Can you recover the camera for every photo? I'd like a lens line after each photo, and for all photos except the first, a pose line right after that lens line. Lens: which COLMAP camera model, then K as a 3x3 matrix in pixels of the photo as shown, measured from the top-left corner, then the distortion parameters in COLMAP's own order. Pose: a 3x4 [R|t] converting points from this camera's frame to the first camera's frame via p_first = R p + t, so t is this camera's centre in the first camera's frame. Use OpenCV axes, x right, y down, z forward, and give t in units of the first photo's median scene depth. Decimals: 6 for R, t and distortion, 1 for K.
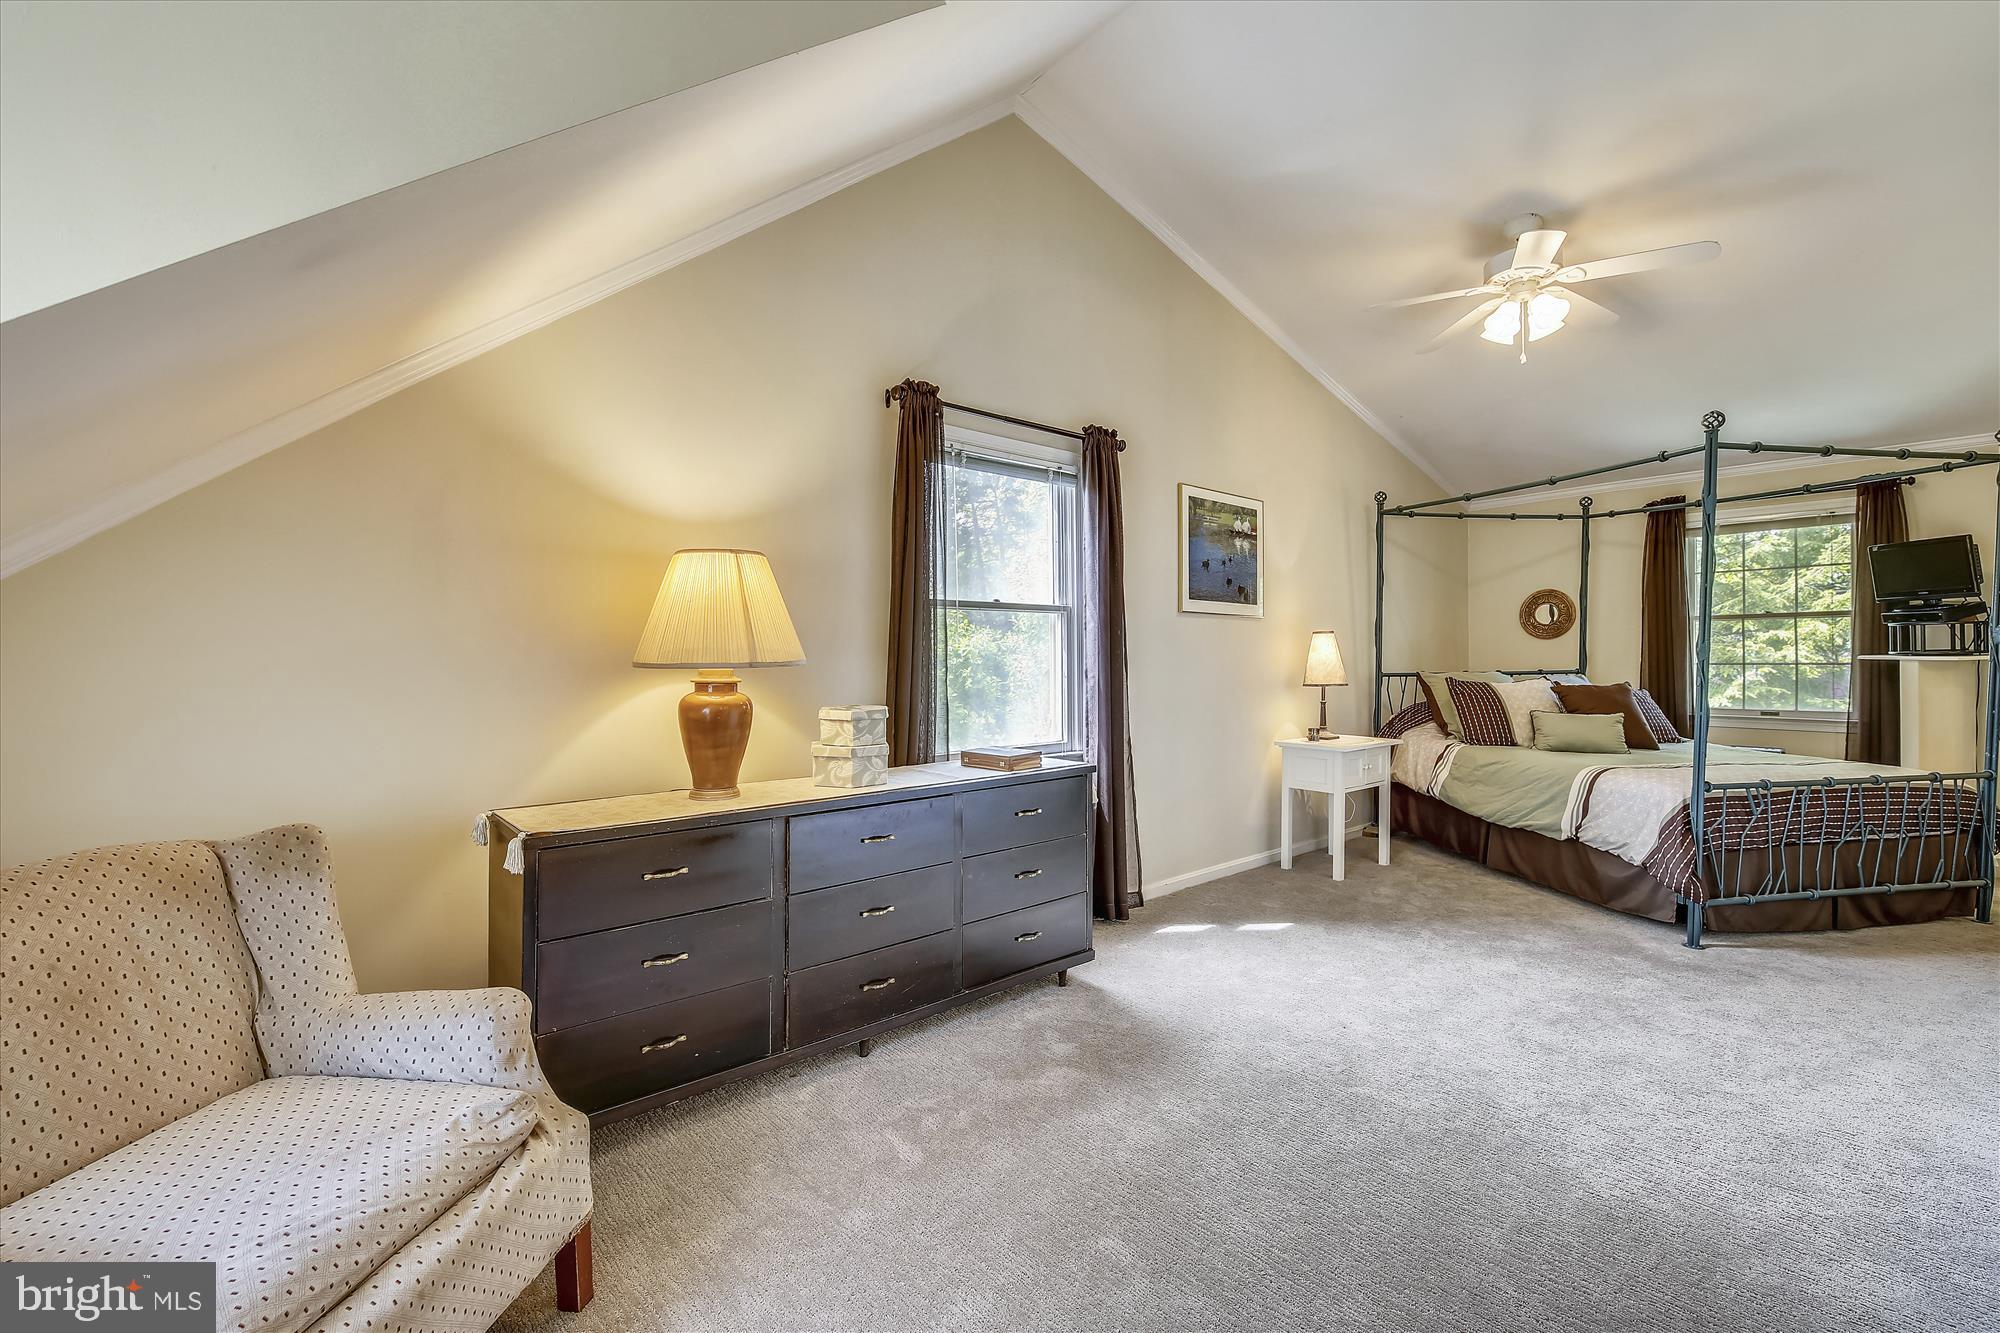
lens RADIAL K [[860.7, 0, 994.5], [0, 860.7, 658.9], [0, 0, 1]] dist [0.003271, 0.000047]
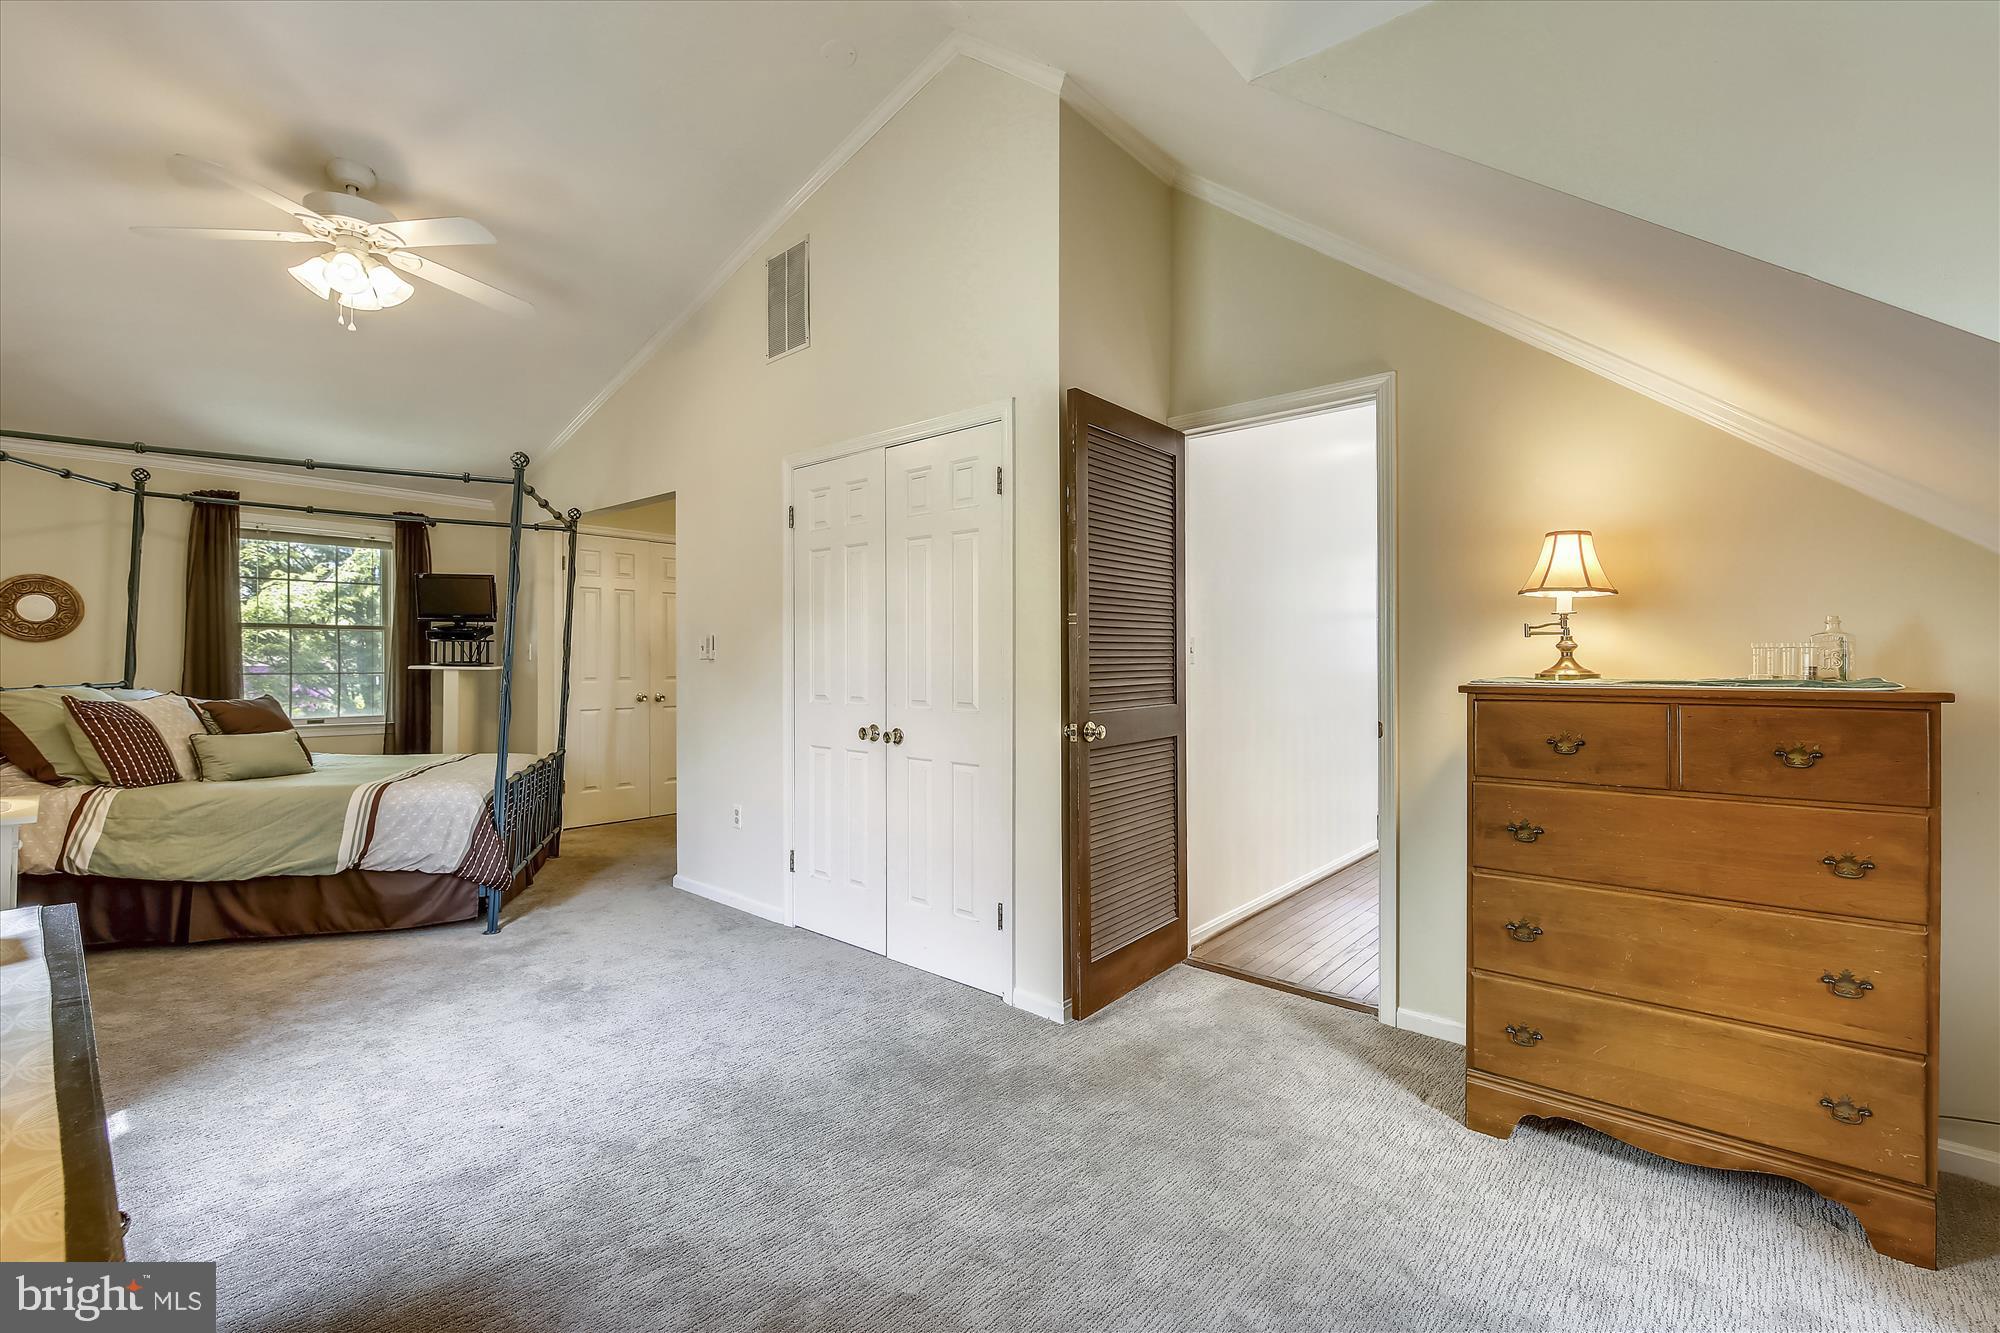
lens RADIAL K [[860.7, 0, 998.9], [0, 860.7, 658.5], [0, 0, 1]] dist [0.003271, 0.000047]
pose [[-0.135827, 0.011307, 0.990668, -0.296107], [-0.001168, 0.999932, -0.011573, -0.001768], [-0.990732, -0.002729, -0.135804, 0.415404]]
